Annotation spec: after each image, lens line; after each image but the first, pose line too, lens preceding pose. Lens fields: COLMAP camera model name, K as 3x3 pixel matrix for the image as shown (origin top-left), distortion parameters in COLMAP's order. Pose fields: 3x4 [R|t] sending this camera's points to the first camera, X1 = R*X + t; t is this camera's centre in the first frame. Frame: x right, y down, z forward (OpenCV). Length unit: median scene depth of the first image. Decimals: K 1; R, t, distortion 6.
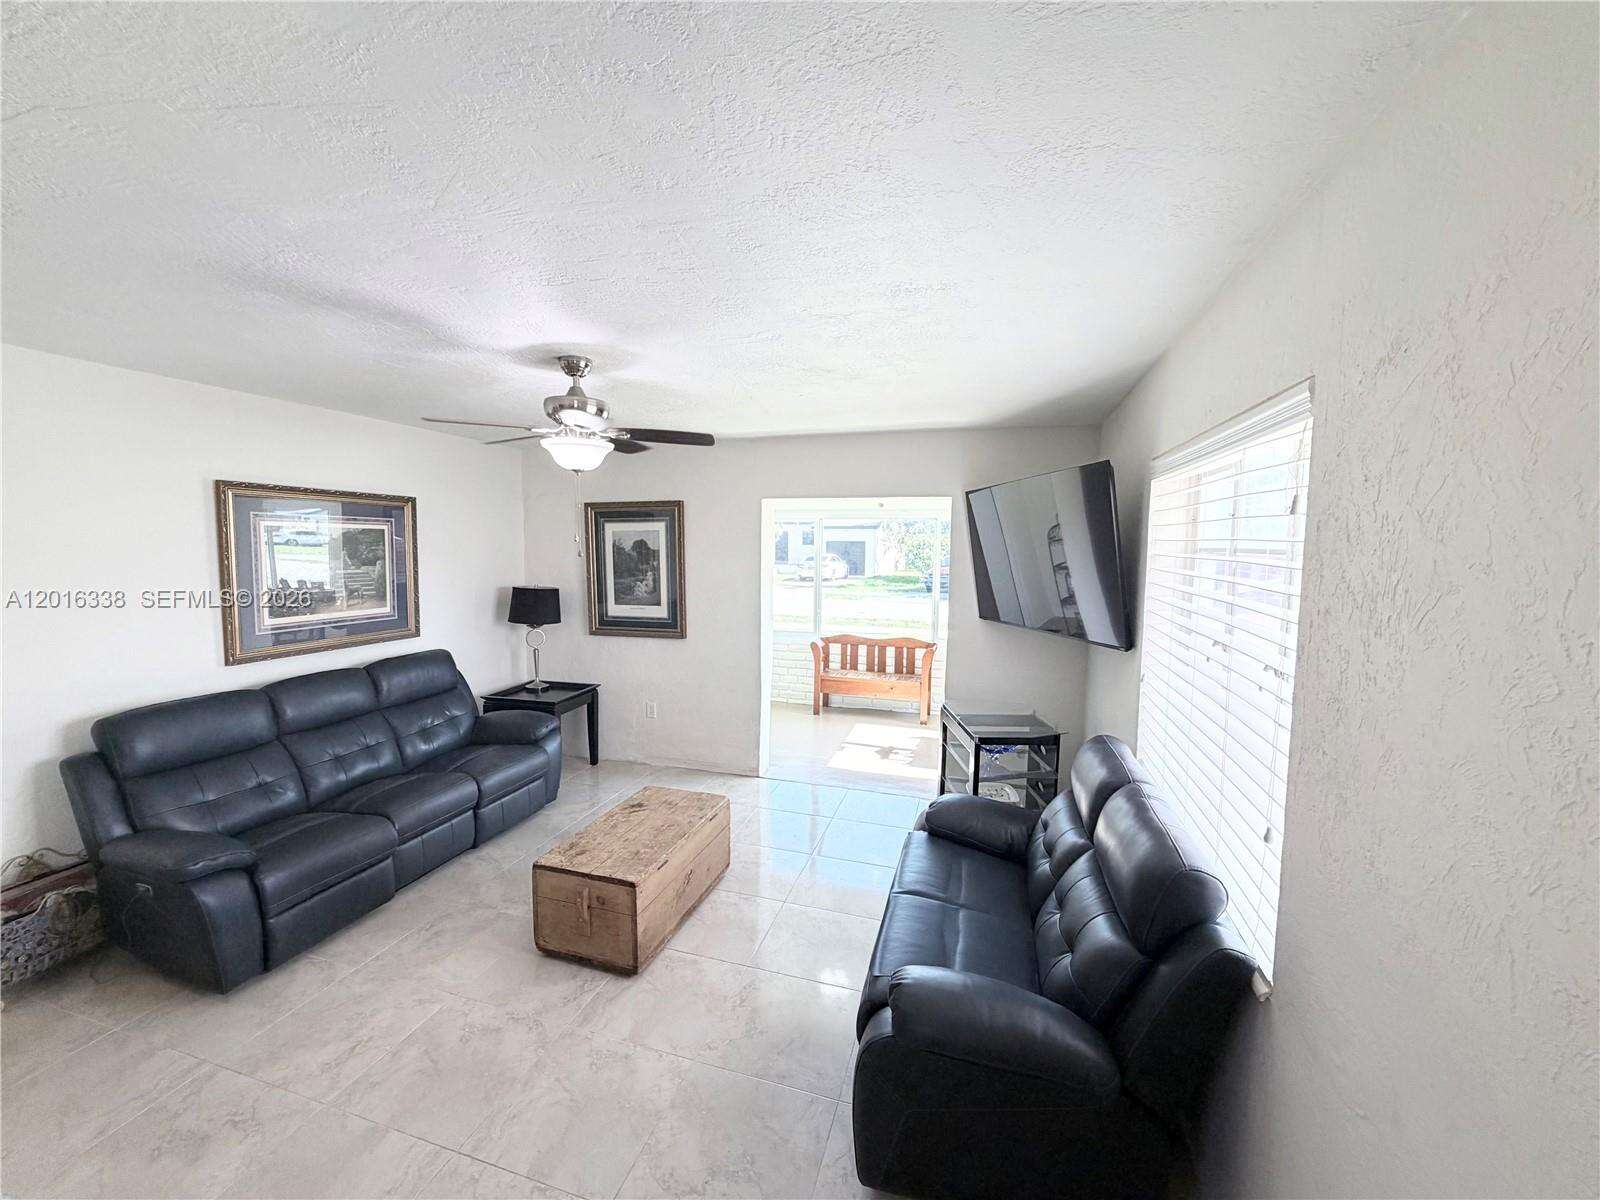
lens RADIAL K [[640.0, 0, 798.9], [0, 640.0, 599.8], [0, 0, 1]] dist [0.003530, -0.000093]
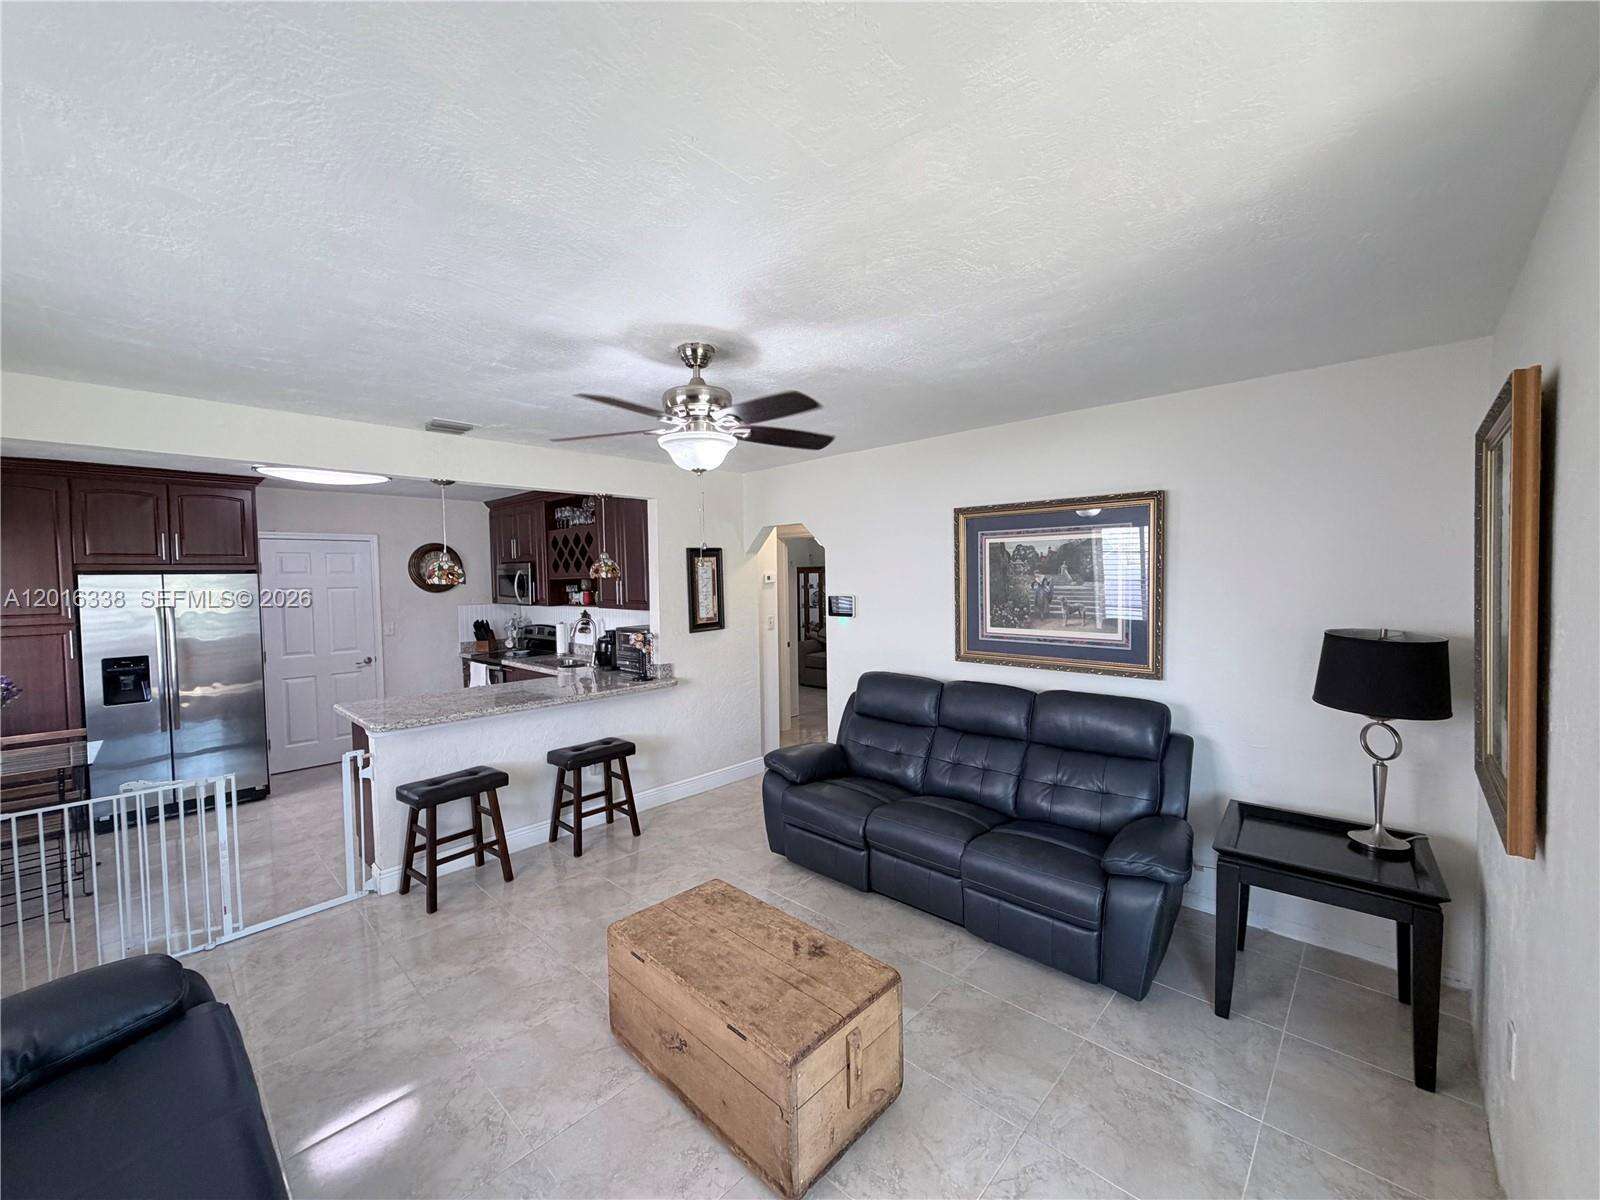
lens RADIAL K [[640.0, 0, 786.8], [0, 640.0, 599.0], [0, 0, 1]] dist [0.003530, -0.000093]
pose [[-0.449734, 0.035608, -0.892452, 0.294663], [-0.066737, 0.995072, 0.073333, -0.071124], [0.890666, 0.092540, -0.445142, 1.105344]]
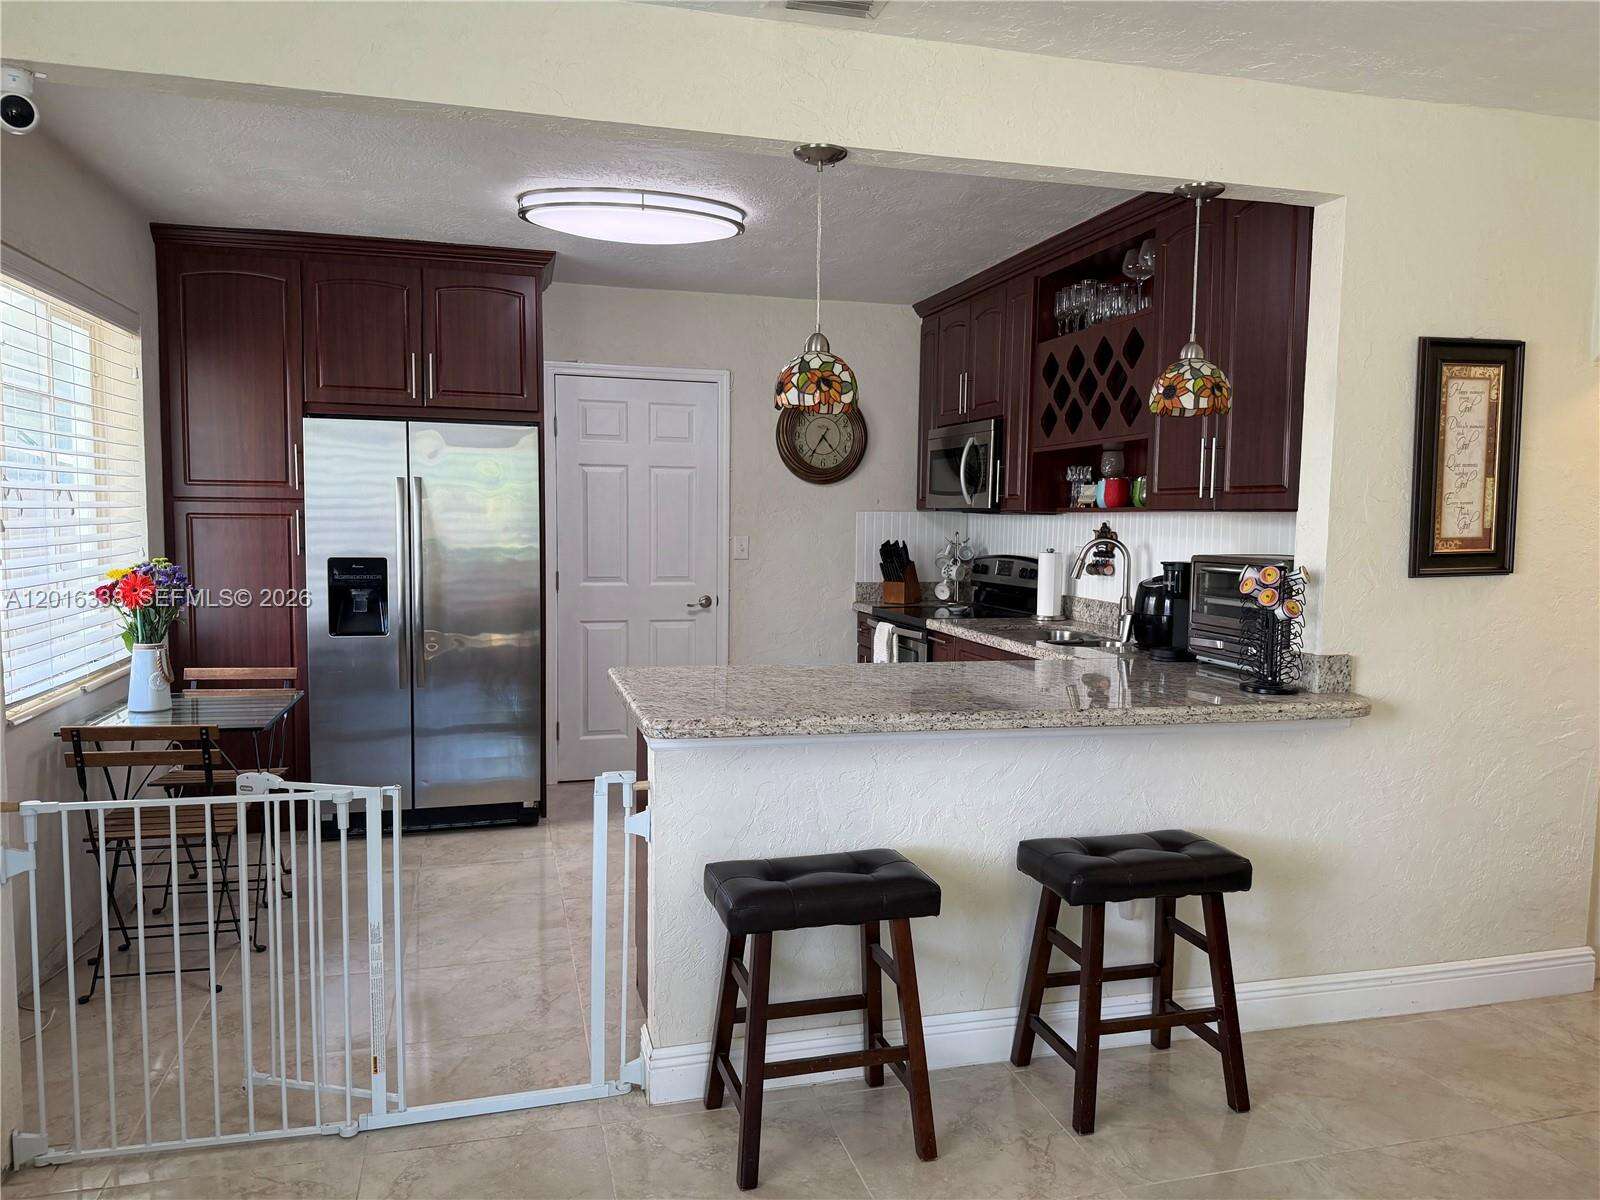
lens RADIAL K [[1123.2, 0, 799.2], [0, 1123.2, 604.5], [0, 0, 1]] dist [0.001264, -0.007039]
pose [[-0.843584, 0.027197, -0.536308, 0.206842], [-0.067925, 0.985291, 0.156807, -0.036704], [0.532684, 0.168708, -0.829328, 1.000134]]
